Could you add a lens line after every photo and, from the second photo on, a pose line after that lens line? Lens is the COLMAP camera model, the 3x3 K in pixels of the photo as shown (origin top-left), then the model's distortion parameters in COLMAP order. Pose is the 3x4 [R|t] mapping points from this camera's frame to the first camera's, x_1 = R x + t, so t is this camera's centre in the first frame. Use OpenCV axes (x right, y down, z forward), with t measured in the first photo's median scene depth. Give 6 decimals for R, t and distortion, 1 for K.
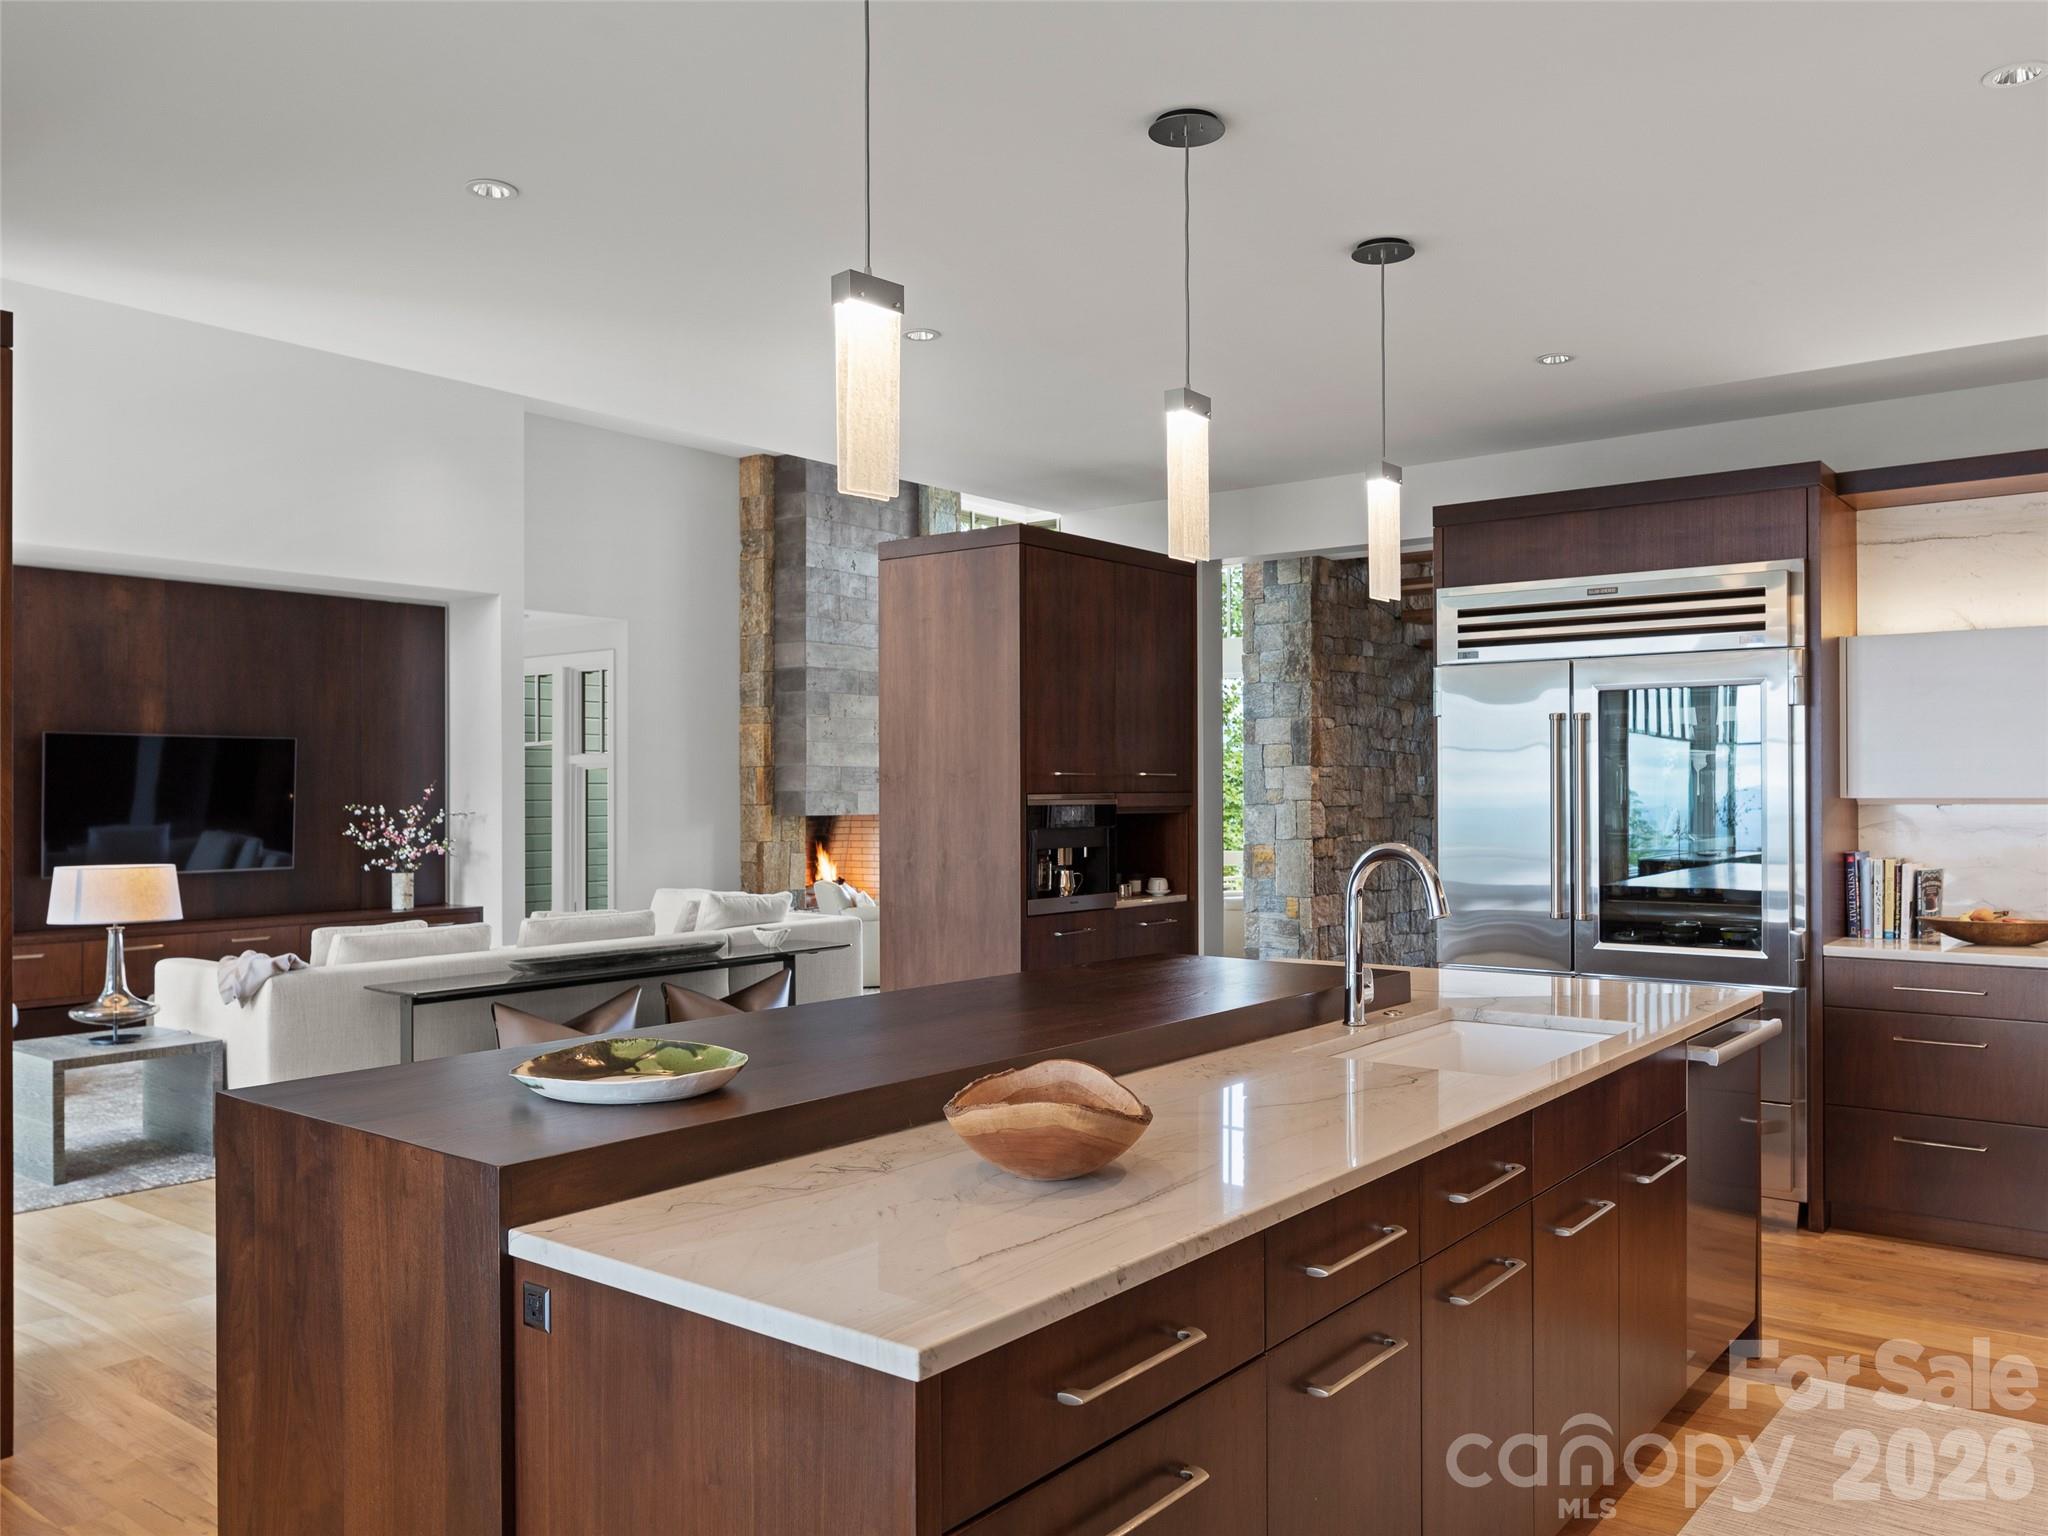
lens RADIAL K [[1574.1, 0, 1028.4], [0, 1574.1, 773.8], [0, 0, 1]] dist [0.035330, 0.010581]
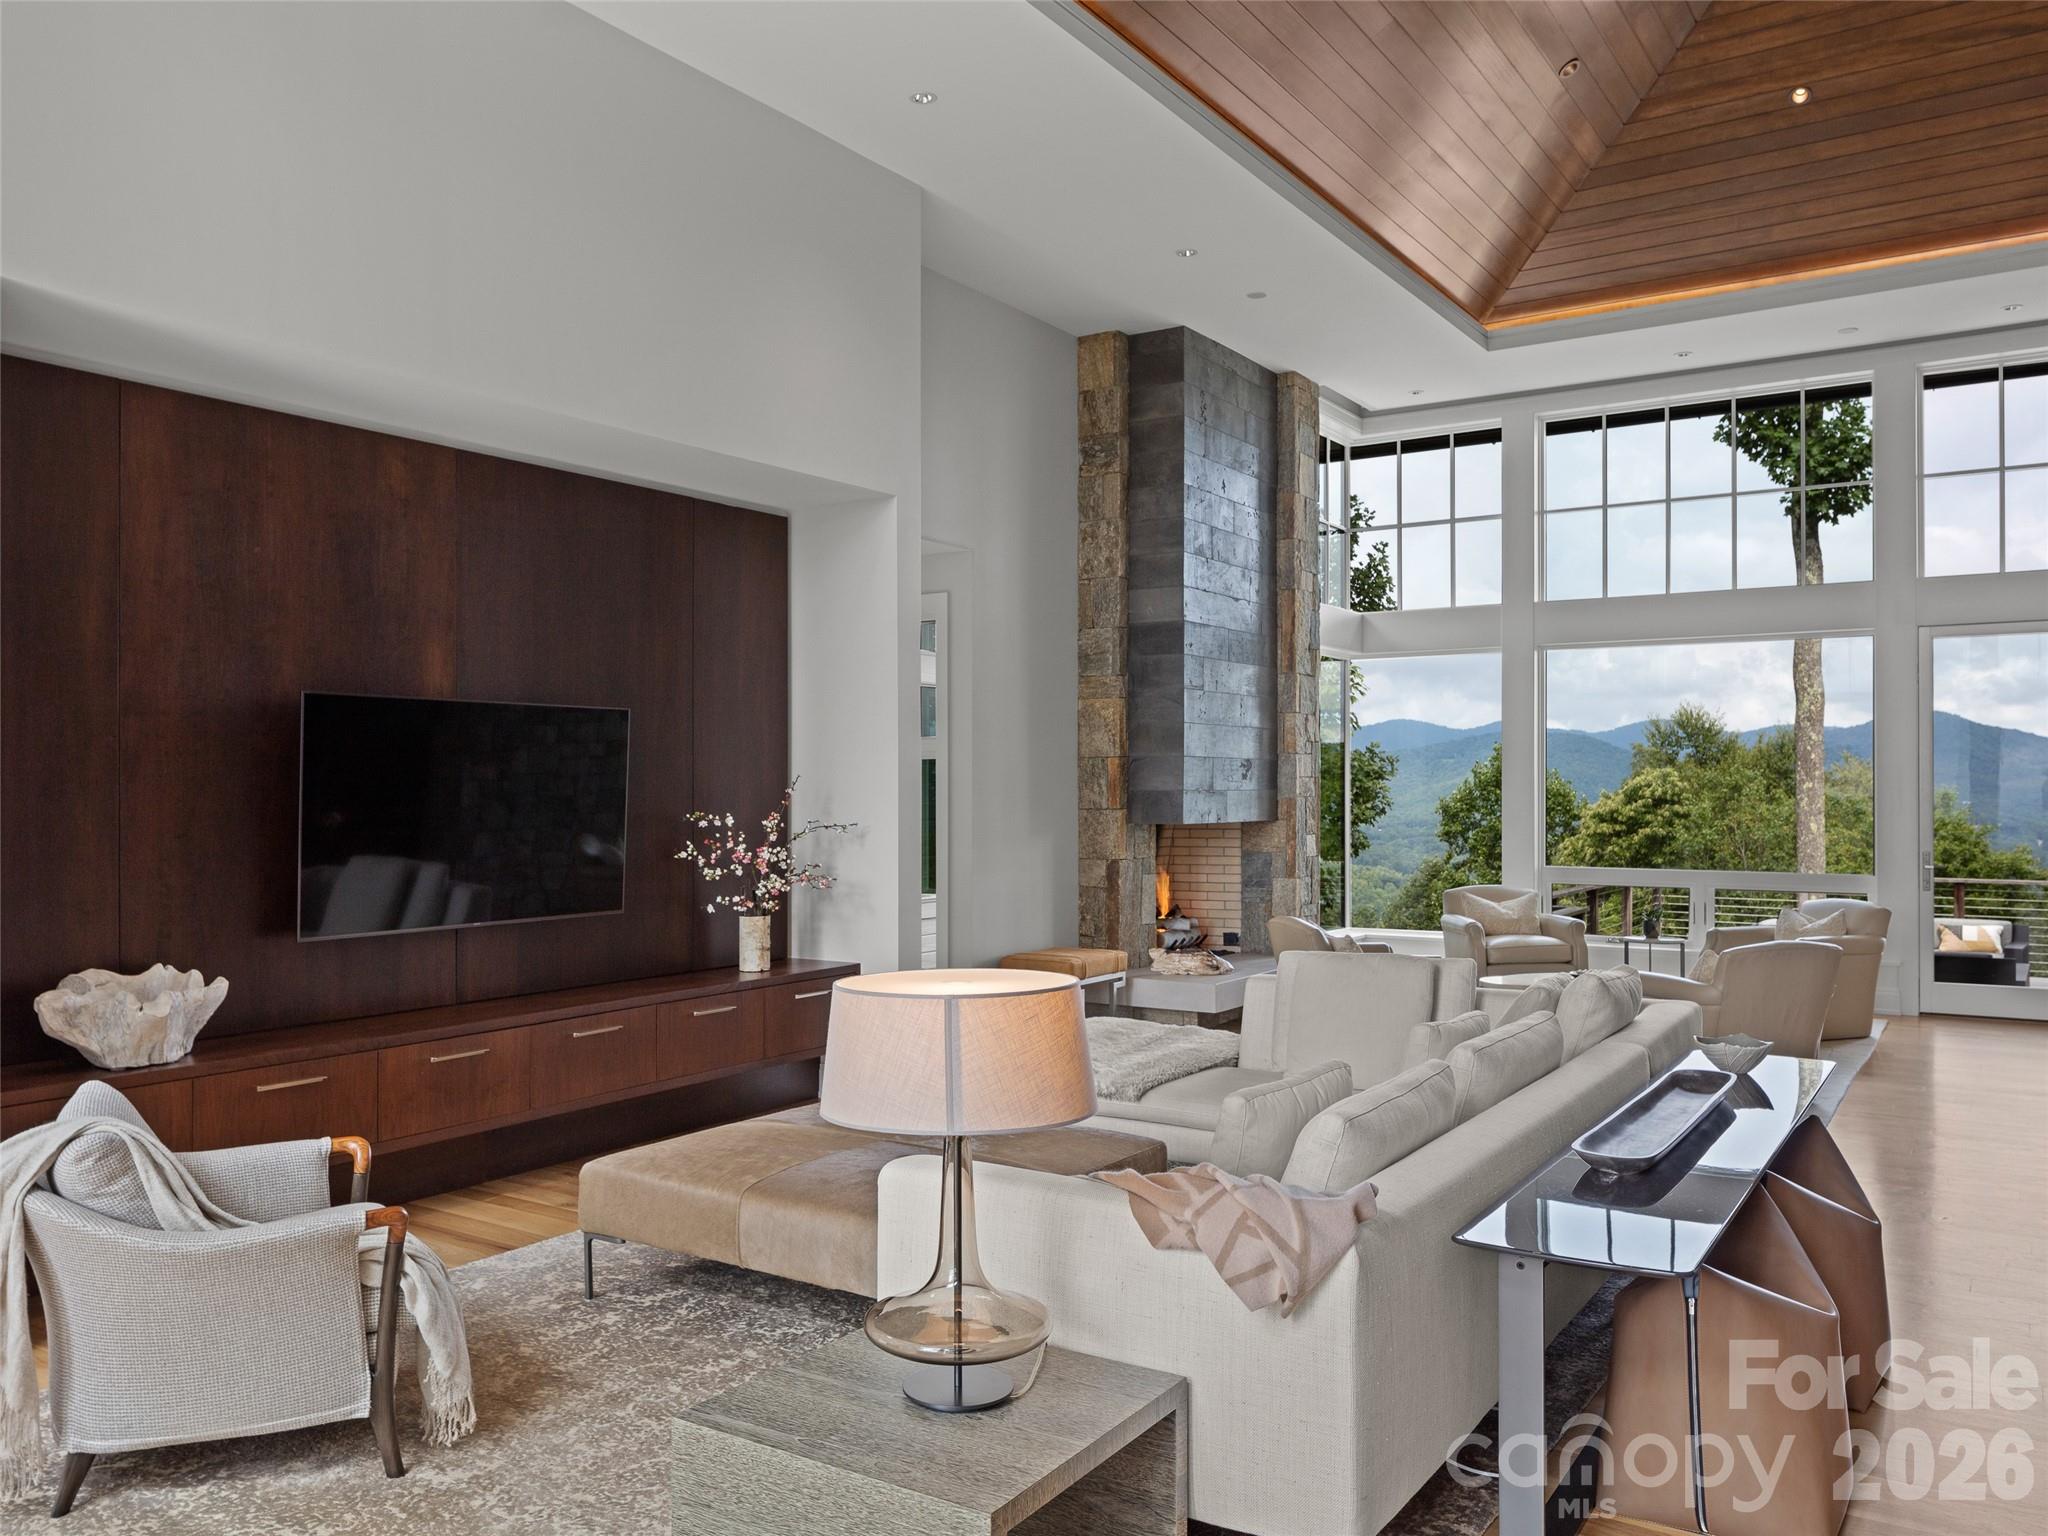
lens RADIAL K [[1574.1, 0, 1020.4], [0, 1574.1, 774.8], [0, 0, 1]] dist [0.035330, 0.010581]
pose [[0.995709, 0.003285, 0.092482, -0.281415], [-0.003695, 0.999984, 0.004261, 0.000725], [-0.092467, -0.004584, 0.995705, 0.274295]]
